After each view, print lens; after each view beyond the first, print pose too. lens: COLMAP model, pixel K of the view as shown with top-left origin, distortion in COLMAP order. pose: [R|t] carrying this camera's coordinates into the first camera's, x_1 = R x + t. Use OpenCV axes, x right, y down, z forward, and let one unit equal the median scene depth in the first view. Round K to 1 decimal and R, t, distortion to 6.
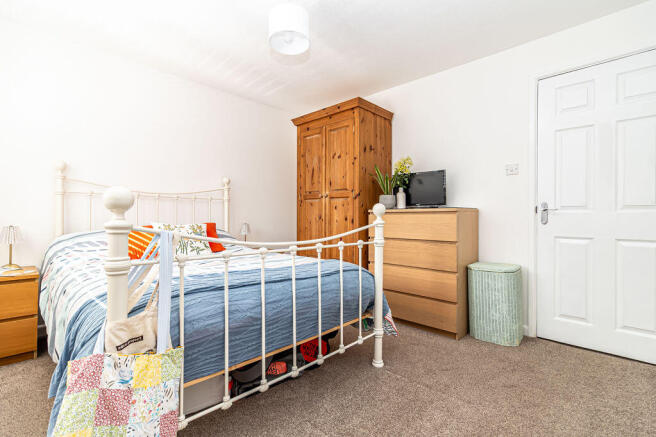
lens RADIAL K [[301.8, 0, 339.6], [0, 301.8, 217.0], [0, 0, 1]] dist [0.000855, 0.000089]
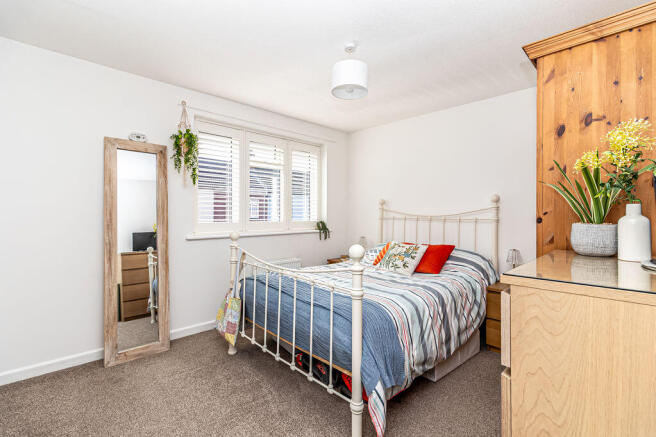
lens RADIAL K [[301.8, 0, 339.6], [0, 301.8, 217.0], [0, 0, 1]] dist [0.000855, 0.000089]
pose [[-0.025320, 0.009439, -0.999635, 0.753114], [-0.007782, 0.999923, 0.009638, -0.097546], [0.999649, 0.008024, -0.025244, 0.796754]]
